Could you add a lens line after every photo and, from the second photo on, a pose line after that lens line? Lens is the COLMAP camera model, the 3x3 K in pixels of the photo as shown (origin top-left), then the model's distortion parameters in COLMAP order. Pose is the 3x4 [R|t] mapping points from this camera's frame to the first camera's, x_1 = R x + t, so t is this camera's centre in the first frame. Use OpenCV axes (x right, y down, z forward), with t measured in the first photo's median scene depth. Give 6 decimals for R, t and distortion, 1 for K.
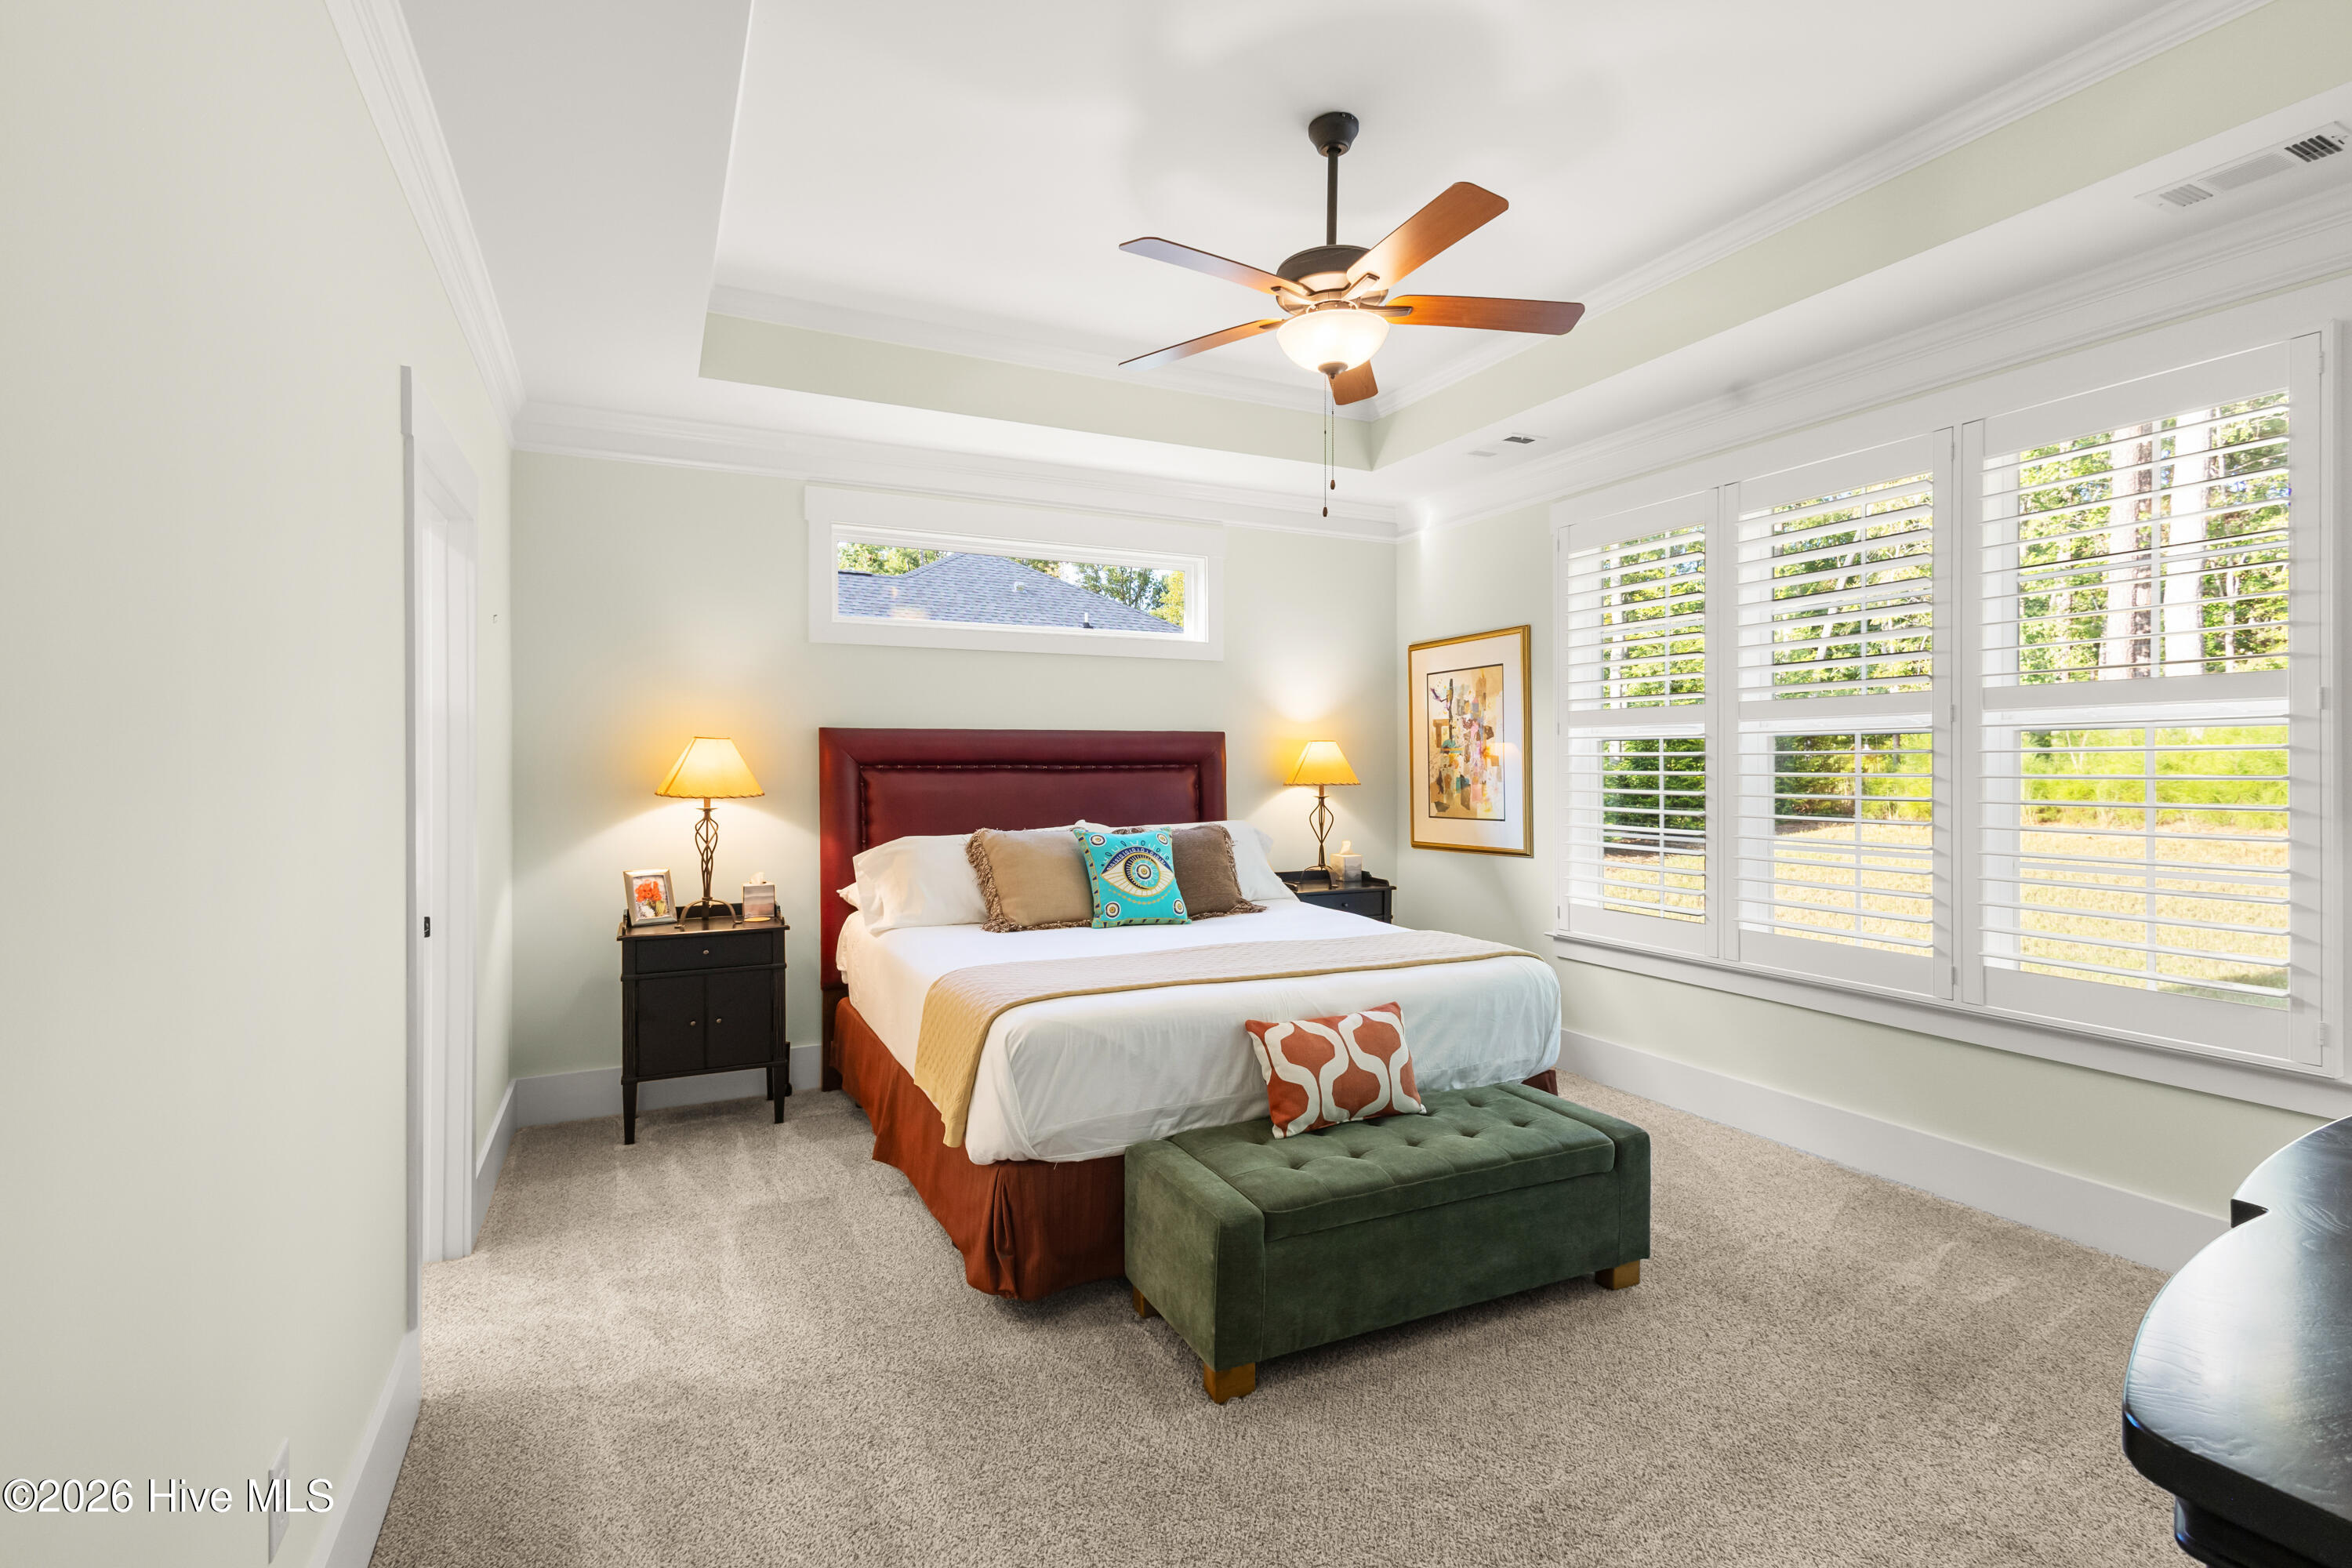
lens RADIAL K [[1141.1, 0, 1170.5], [0, 1141.1, 763.9], [0, 0, 1]] dist [0.035484, -0.000006]
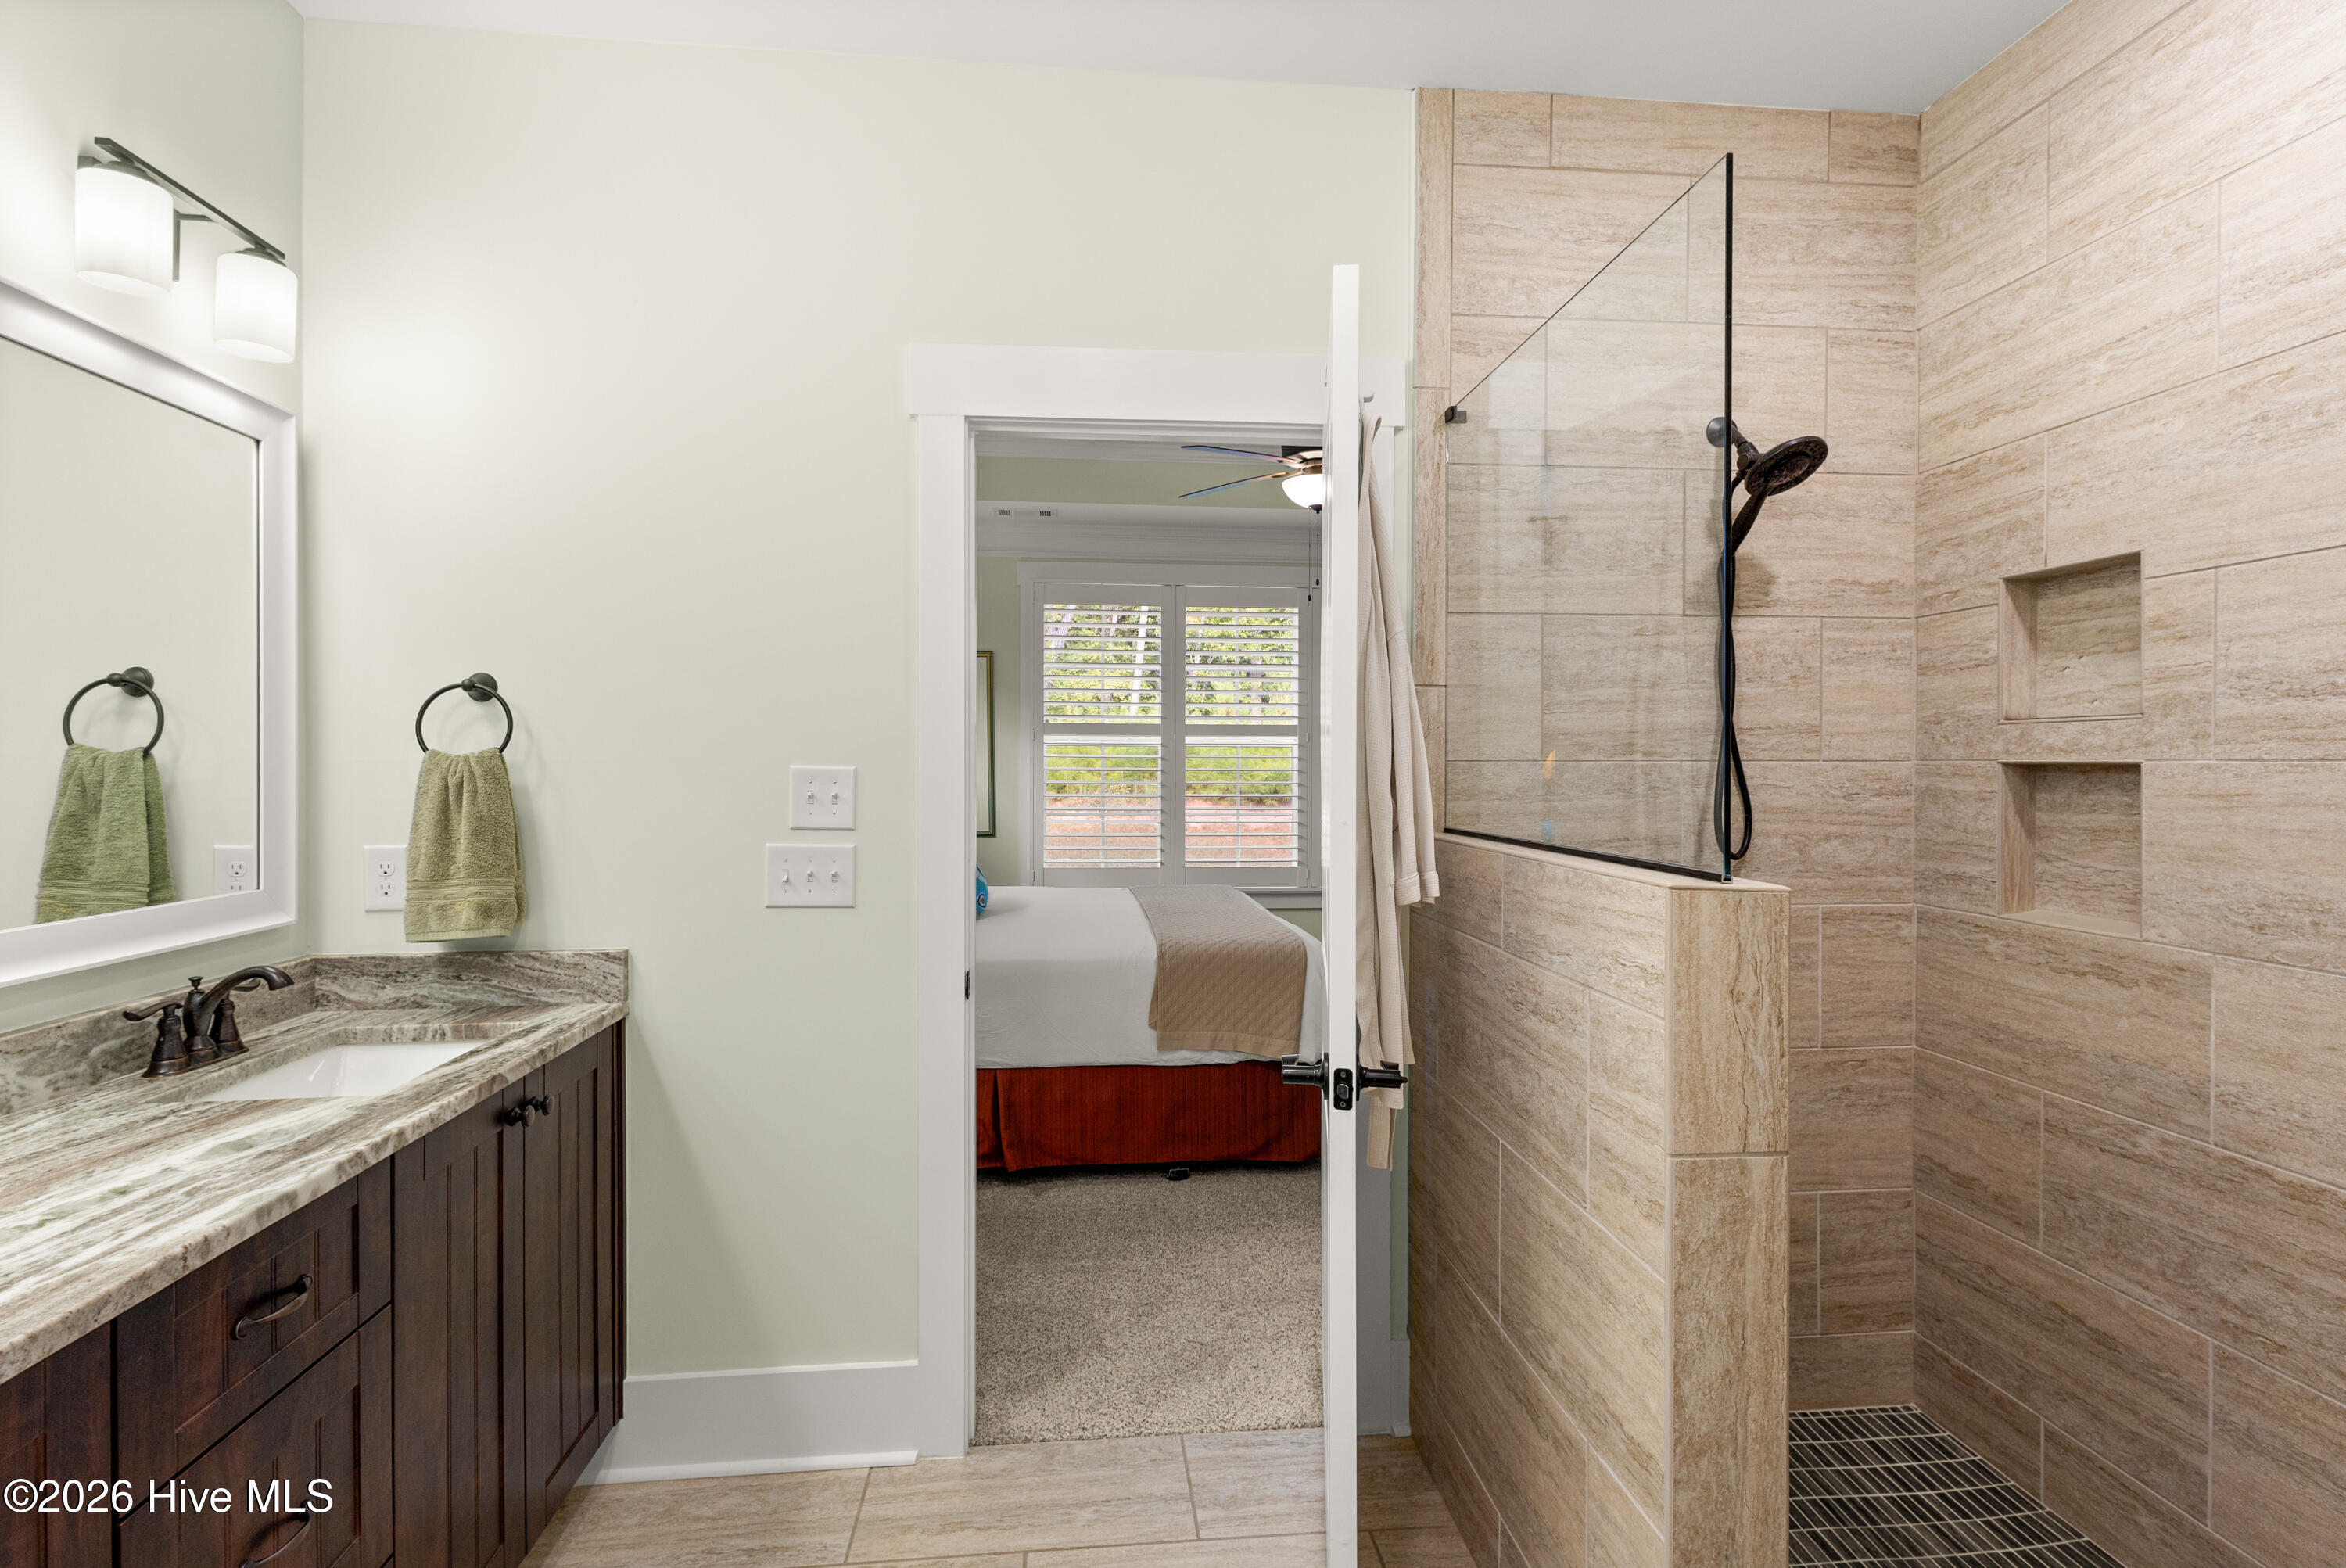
lens RADIAL K [[1087.0, 0, 1176.1], [0, 1087.0, 782.3], [0, 0, 1]] dist [0.011875, -0.000300]
pose [[0.331081, -0.008351, 0.943565, -0.710990], [-0.006836, 0.999913, 0.011249, 0.006597], [-0.943578, -0.010174, 0.330995, 0.394110]]
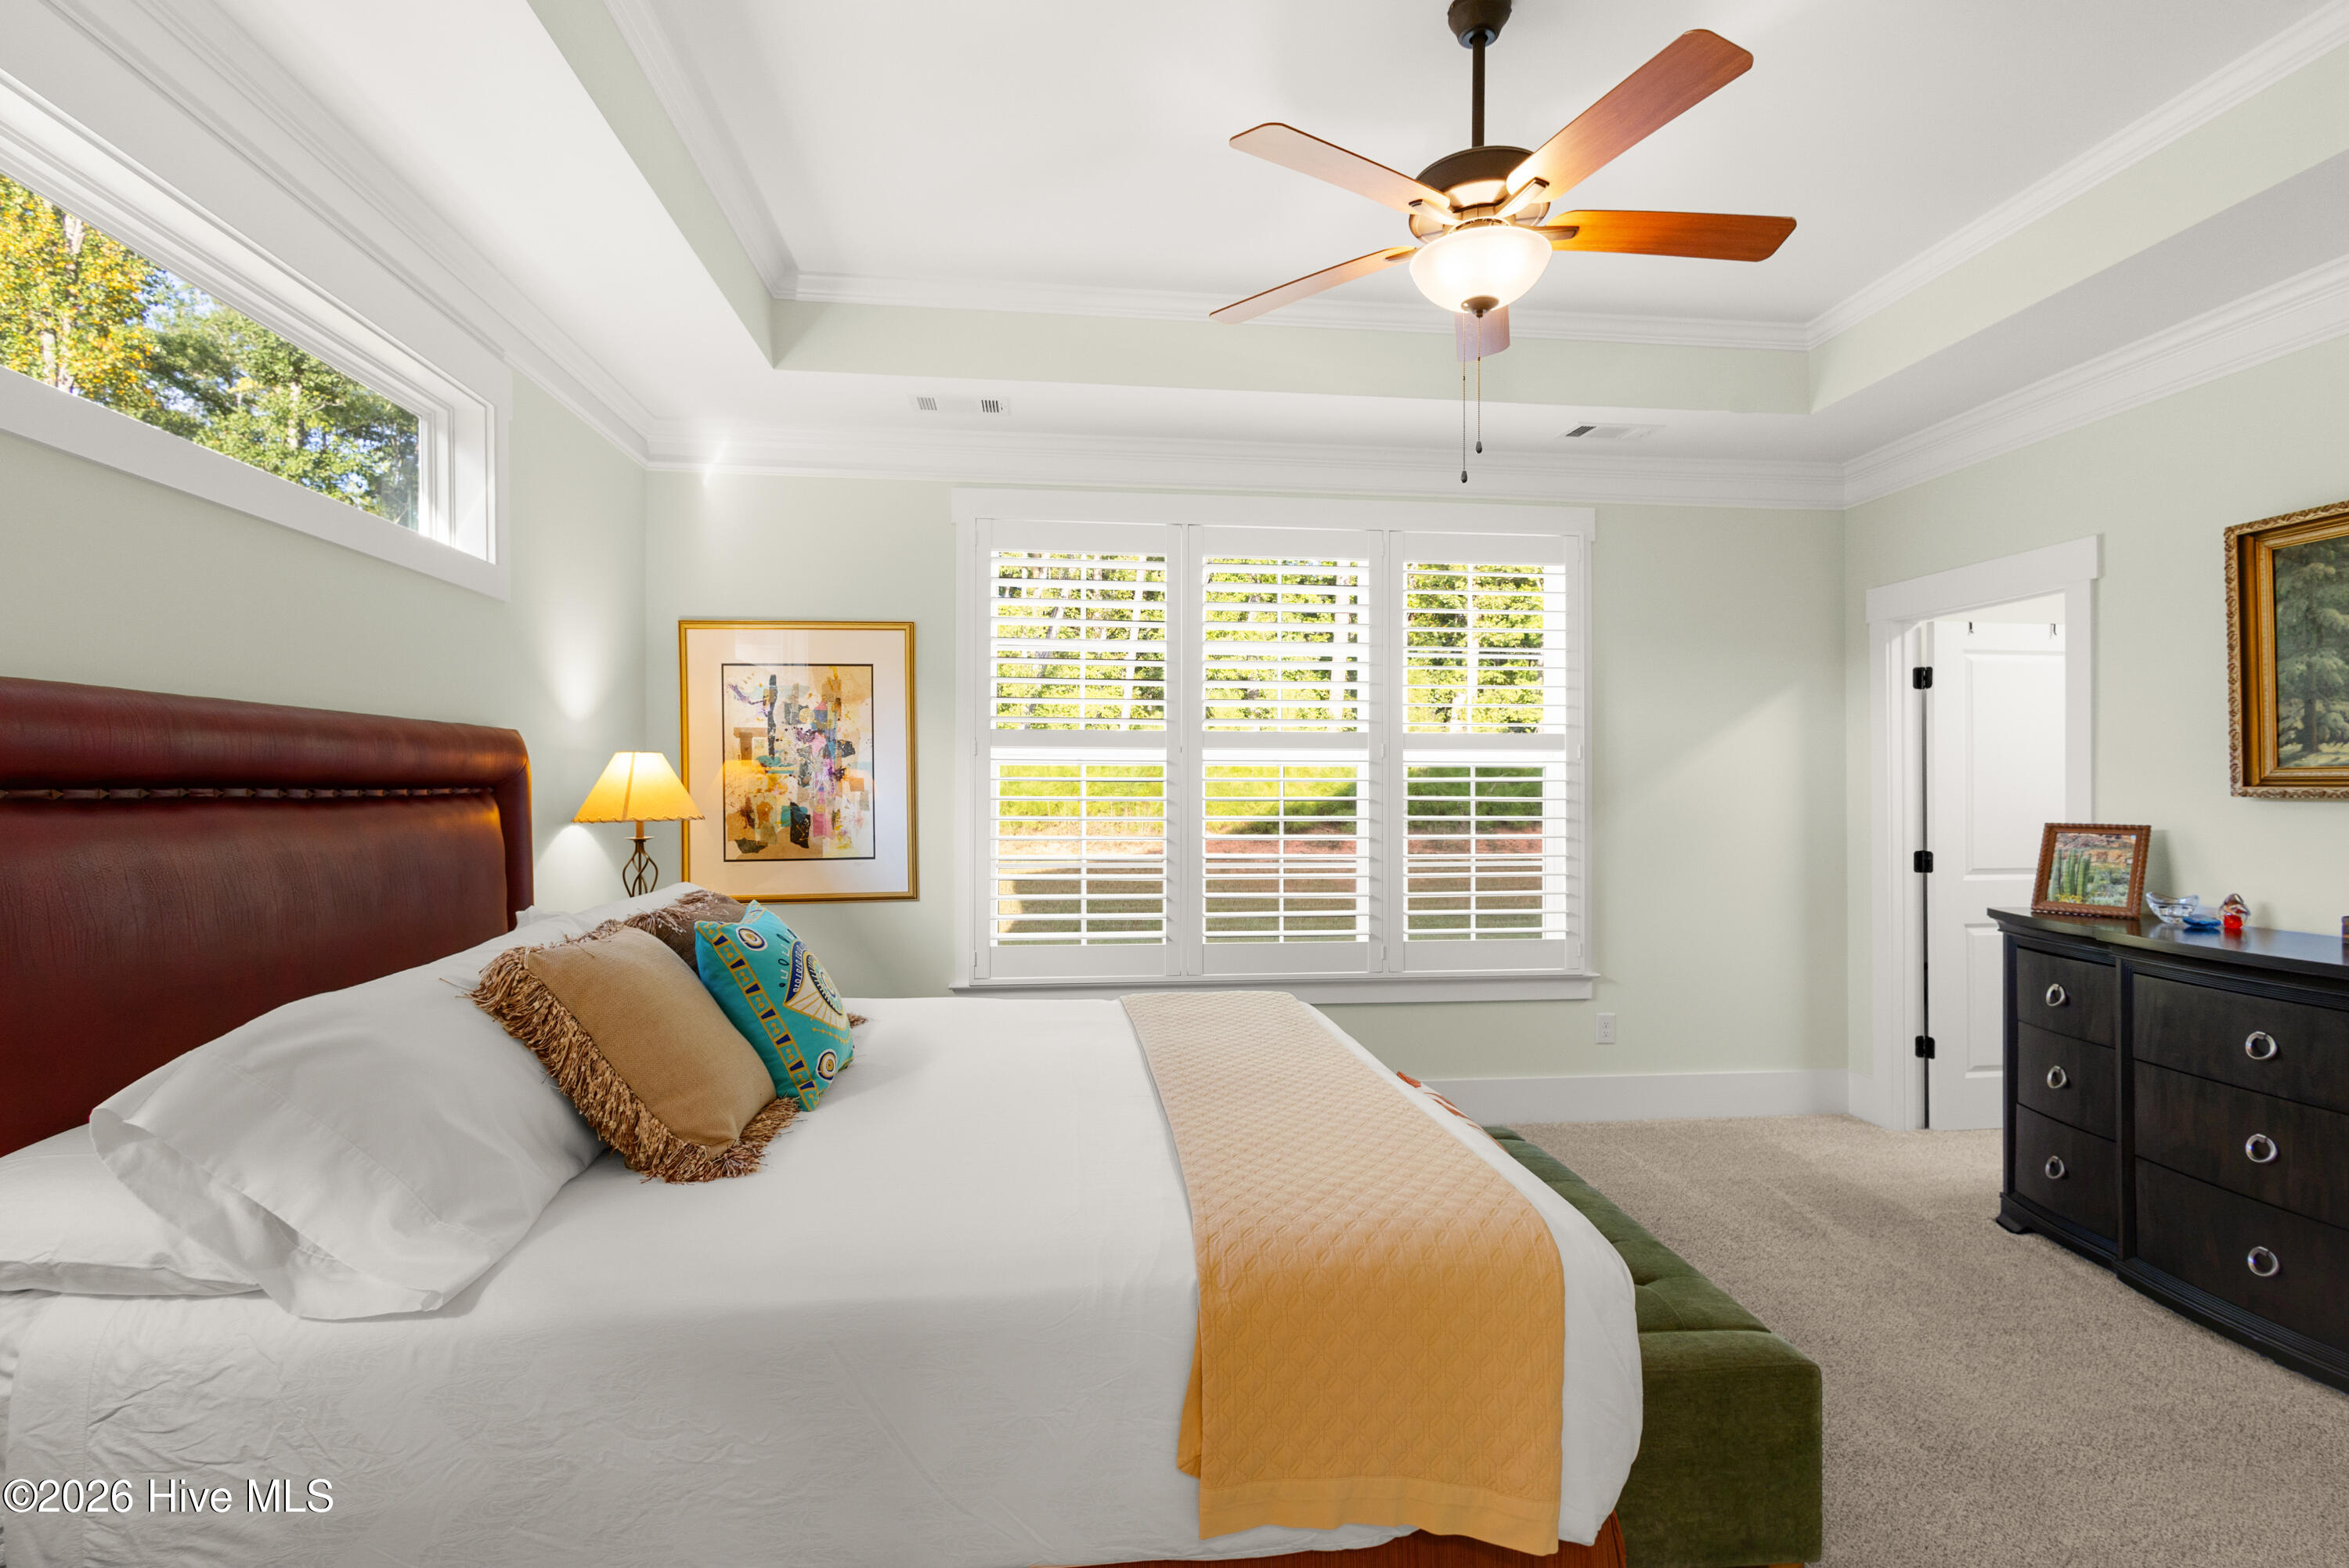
lens RADIAL K [[1088.3, 0, 1177.6], [0, 1088.3, 782.3], [0, 0, 1]] dist [0.011875, -0.000300]
pose [[0.320313, 0.011732, 0.947239, -0.359289], [-0.003280, 0.999931, -0.011275, 0.003479], [-0.947306, 0.000504, 0.320330, 0.536703]]
